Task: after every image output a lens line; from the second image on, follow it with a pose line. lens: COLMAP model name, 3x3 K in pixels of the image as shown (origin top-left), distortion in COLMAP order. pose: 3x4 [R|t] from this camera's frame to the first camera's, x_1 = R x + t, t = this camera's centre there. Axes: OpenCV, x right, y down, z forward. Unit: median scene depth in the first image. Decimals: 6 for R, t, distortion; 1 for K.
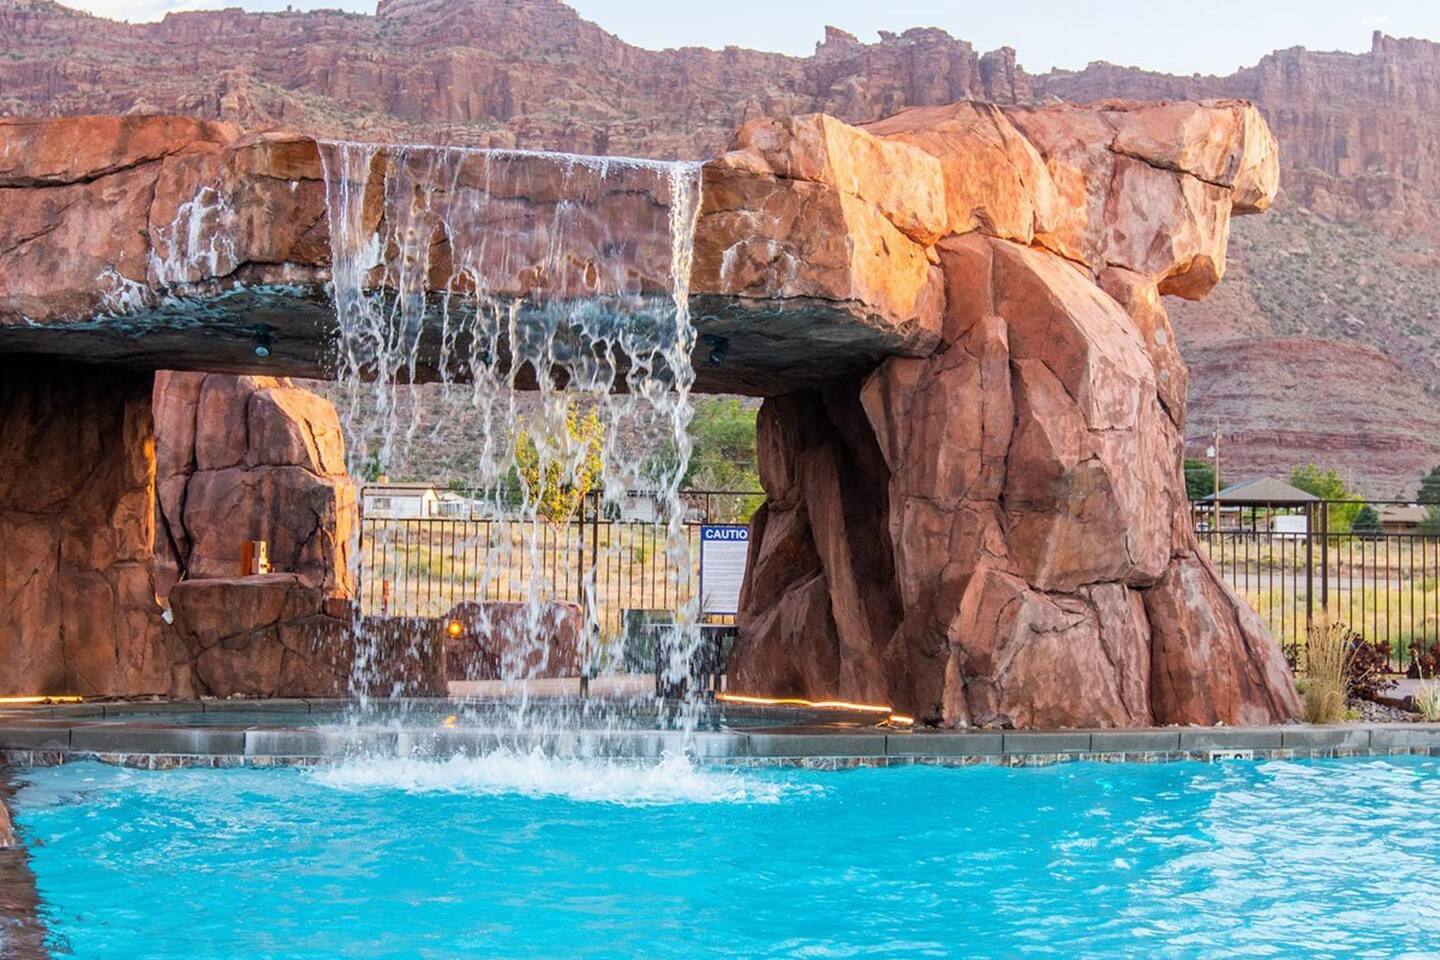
lens RADIAL K [[2016.8, 0, 750.0], [0, 2016.8, 468.0], [0, 0, 1]] dist [0.016285, 0.000000]
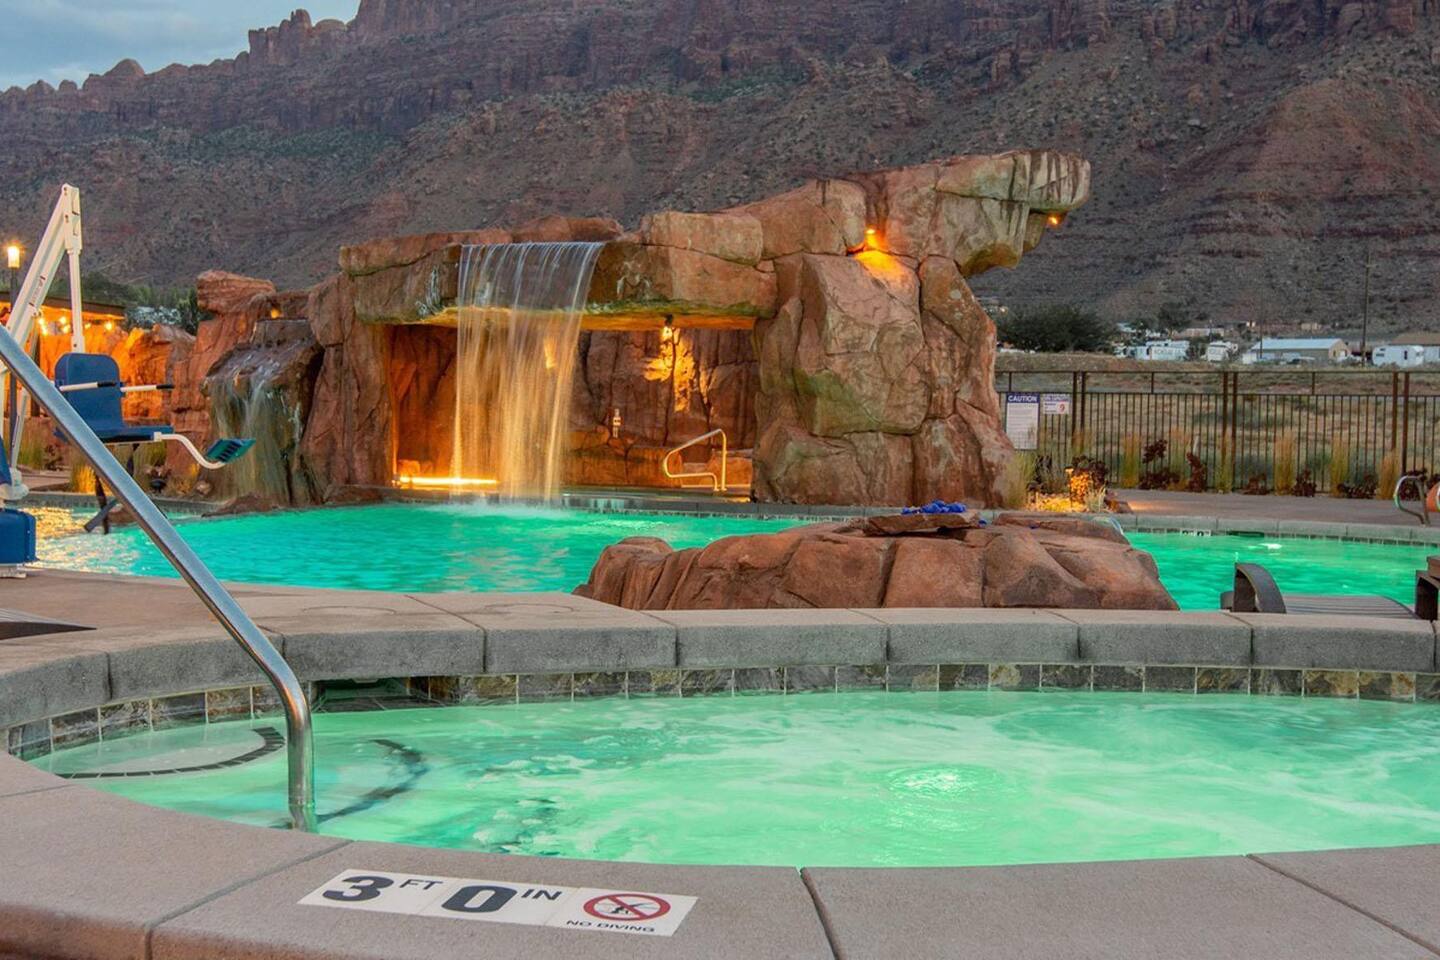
lens RADIAL K [[1893.6, 0, 724.2], [0, 1893.6, 473.2], [0, 0, 1]] dist [0.032379, 0.000000]
pose [[0.805103, 0.017448, -0.592879, 1.147742], [0.031647, 0.996880, 0.072312, -0.038747], [0.592291, -0.076982, 0.802038, -0.532690]]
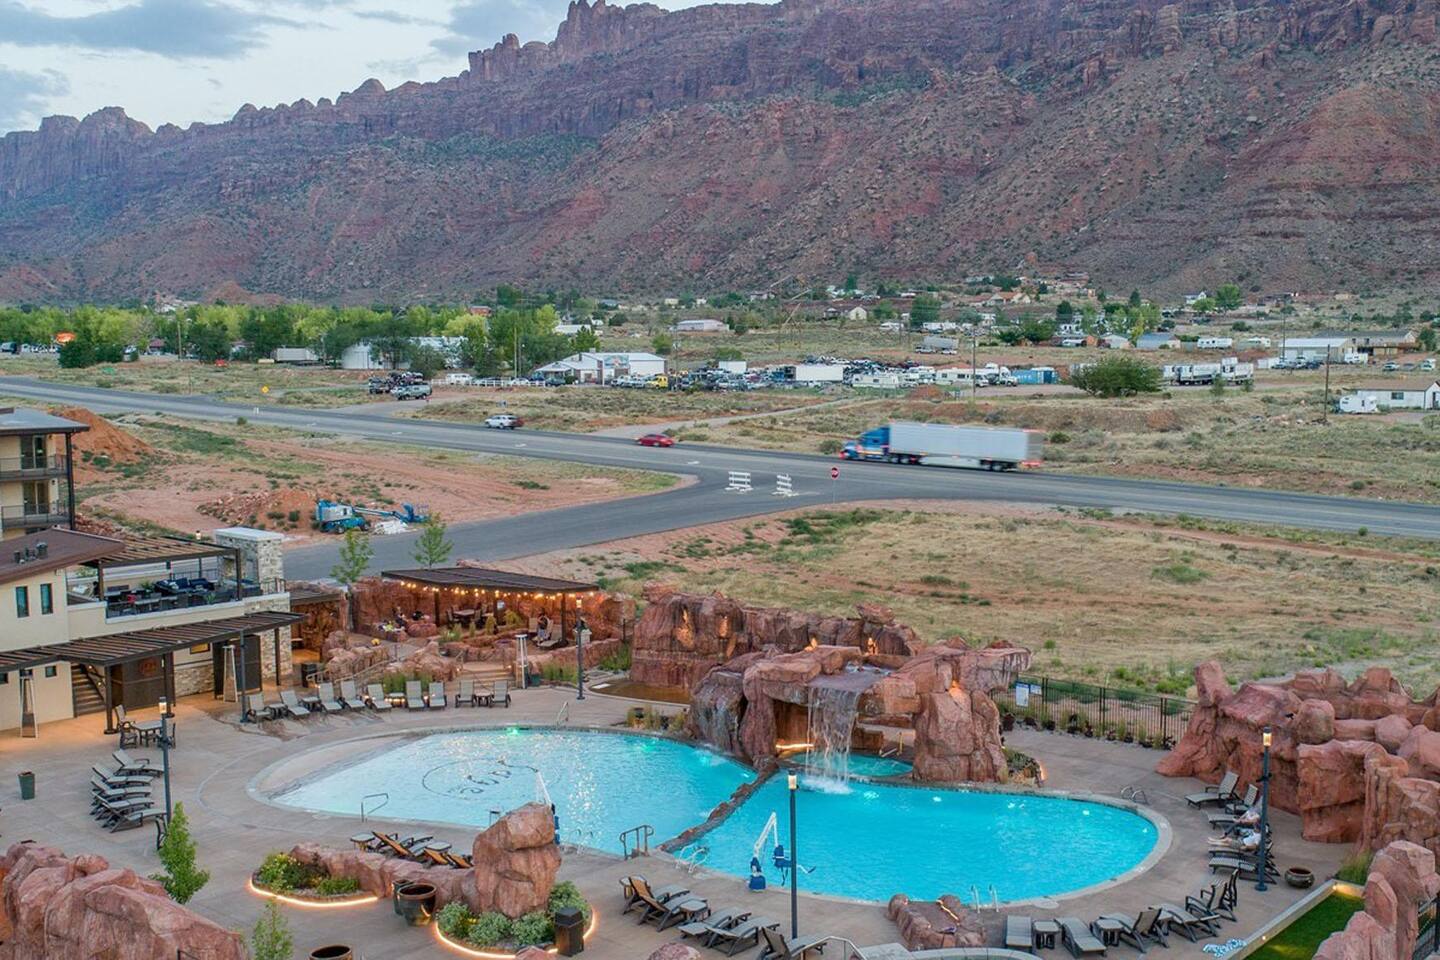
lens RADIAL K [[1719.5, 0, 778.9], [0, 1719.5, 477.0], [0, 0, 1]] dist [0.018322, 0.000000]
pose [[0.777026, 0.050798, -0.627416, 2.753963], [0.055964, 0.987216, 0.149238, -1.441992], [0.626976, -0.151074, 0.764250, -2.815629]]
